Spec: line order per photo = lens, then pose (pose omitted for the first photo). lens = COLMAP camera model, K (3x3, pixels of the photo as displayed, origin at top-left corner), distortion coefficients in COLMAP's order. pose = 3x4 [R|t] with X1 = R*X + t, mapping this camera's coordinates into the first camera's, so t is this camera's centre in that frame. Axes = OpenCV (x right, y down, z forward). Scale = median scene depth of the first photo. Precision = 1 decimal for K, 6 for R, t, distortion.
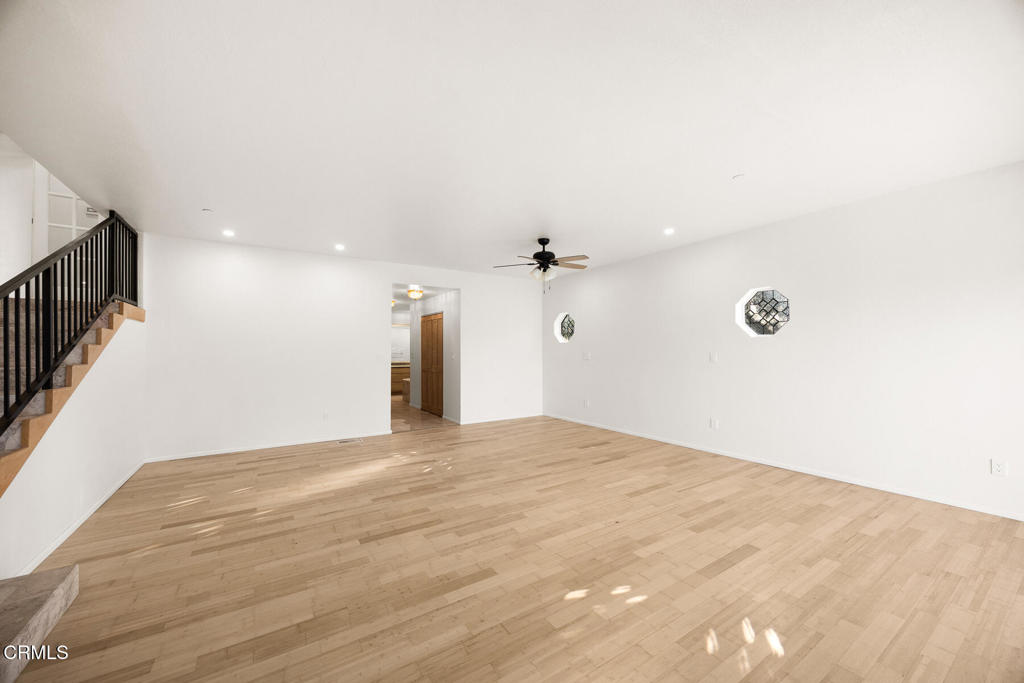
lens RADIAL K [[387.8, 0, 510.5], [0, 387.8, 340.6], [0, 0, 1]] dist [-0.000431, 0.000079]
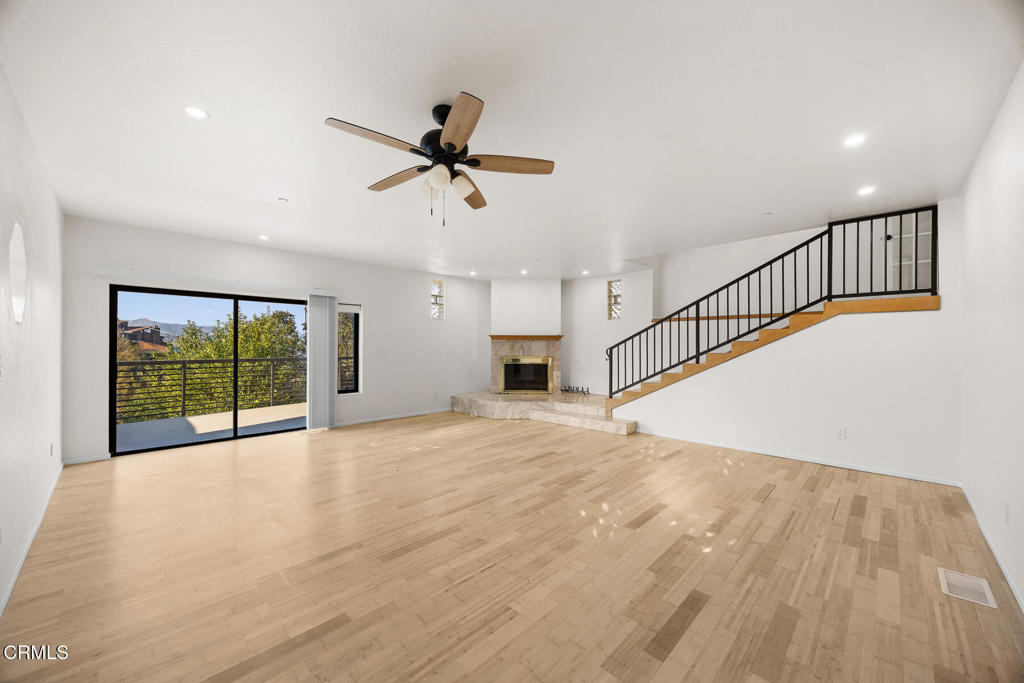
lens RADIAL K [[387.8, 0, 510.5], [0, 387.8, 340.6], [0, 0, 1]] dist [-0.000431, 0.000079]
pose [[-0.974166, 0.001346, -0.225830, 0.149221], [0.008221, 0.999531, -0.029509, 0.039126], [0.225684, -0.030603, -0.973720, 1.894406]]
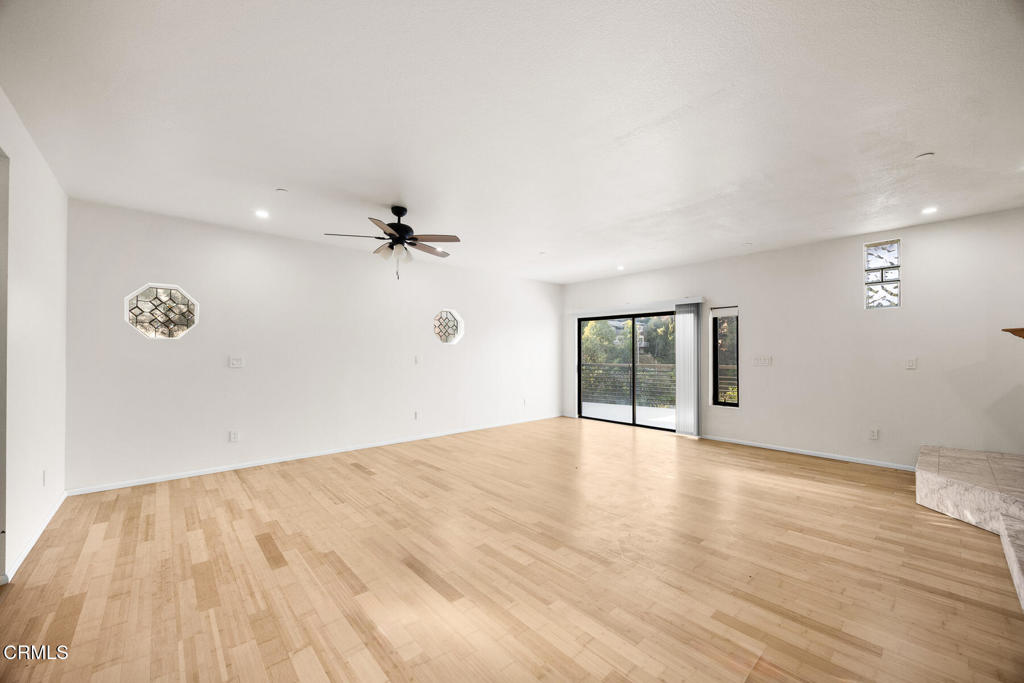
lens RADIAL K [[394.7, 0, 512.0], [0, 394.7, 341.5], [0, 0, 1]] dist [-0.002899, -0.000189]
pose [[-0.162083, 0.035040, 0.986155, -0.928927], [-0.020236, 0.999041, -0.038824, 0.036430], [-0.986570, -0.026248, -0.161218, 1.158891]]
